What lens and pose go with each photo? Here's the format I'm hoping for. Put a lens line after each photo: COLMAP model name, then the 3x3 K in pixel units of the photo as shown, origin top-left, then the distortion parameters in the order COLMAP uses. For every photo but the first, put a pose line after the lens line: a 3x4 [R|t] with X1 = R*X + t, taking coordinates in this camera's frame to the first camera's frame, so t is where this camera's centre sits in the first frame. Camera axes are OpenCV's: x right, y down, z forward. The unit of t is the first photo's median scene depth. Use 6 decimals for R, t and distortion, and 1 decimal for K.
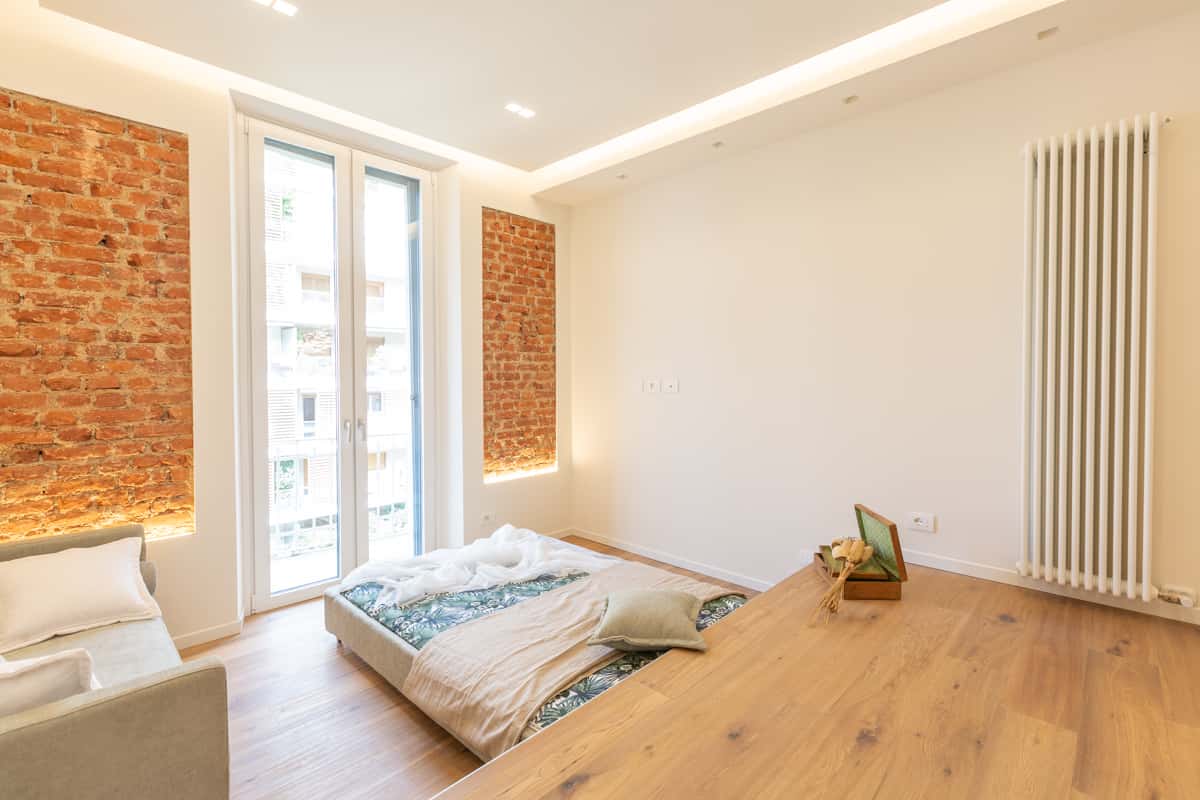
lens RADIAL K [[540.4, 0, 619.9], [0, 540.4, 382.2], [0, 0, 1]] dist [-0.000667, -0.000958]
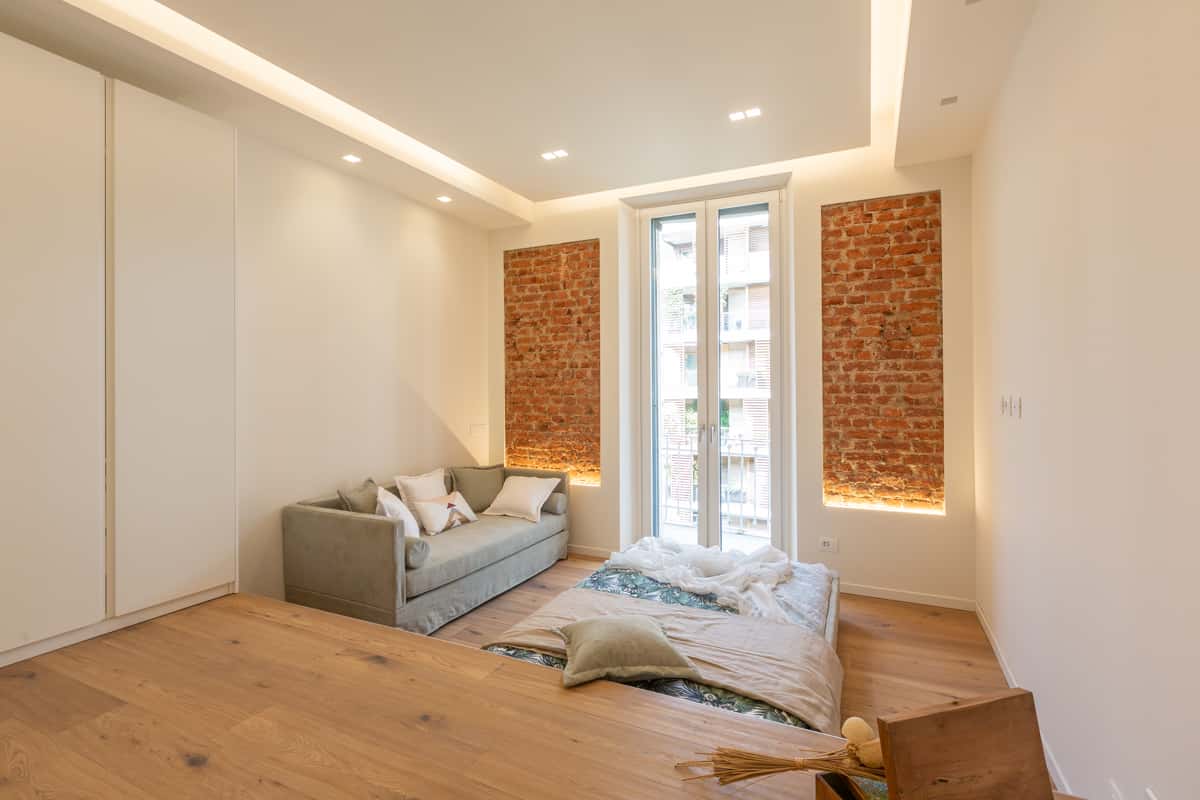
lens RADIAL K [[540.4, 0, 619.9], [0, 540.4, 382.2], [0, 0, 1]] dist [-0.000667, -0.000958]
pose [[0.316507, -0.005542, -0.948574, 0.797604], [-0.012594, 0.999870, -0.010044, -0.012994], [0.948507, 0.015126, 0.316396, 0.586654]]
